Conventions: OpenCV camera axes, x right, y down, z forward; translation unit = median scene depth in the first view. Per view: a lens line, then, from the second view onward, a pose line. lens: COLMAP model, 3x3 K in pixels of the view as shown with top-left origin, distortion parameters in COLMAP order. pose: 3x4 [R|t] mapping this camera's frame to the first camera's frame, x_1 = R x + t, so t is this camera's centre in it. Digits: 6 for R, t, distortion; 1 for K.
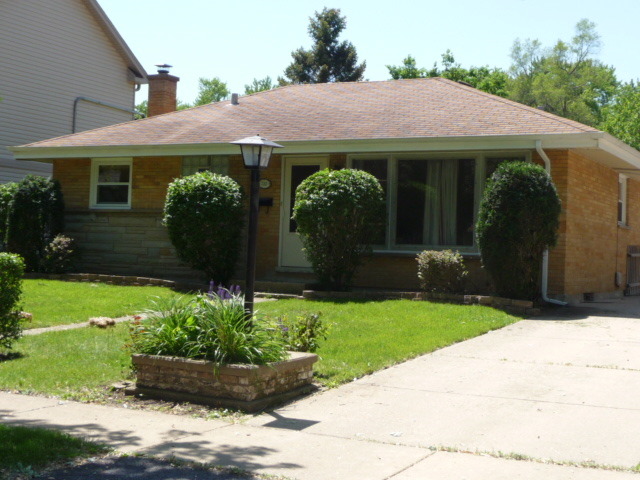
lens RADIAL K [[996.1, 0, 320.0], [0, 996.1, 240.0], [0, 0, 1]] dist [-0.045038, 0.050241]
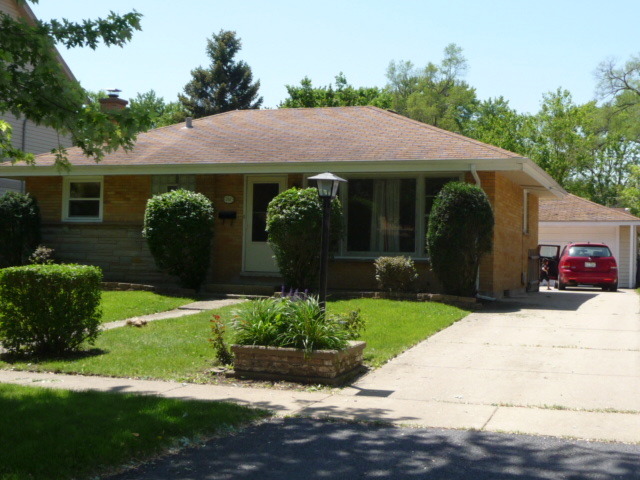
lens RADIAL K [[954.1, 0, 320.0], [0, 954.1, 240.0], [0, 0, 1]] dist [-0.039975, -0.048494]
pose [[0.988881, -0.009901, 0.148379, -0.121446], [0.010247, 0.999946, -0.001567, -0.007435], [-0.148355, 0.003070, 0.988929, -0.102646]]
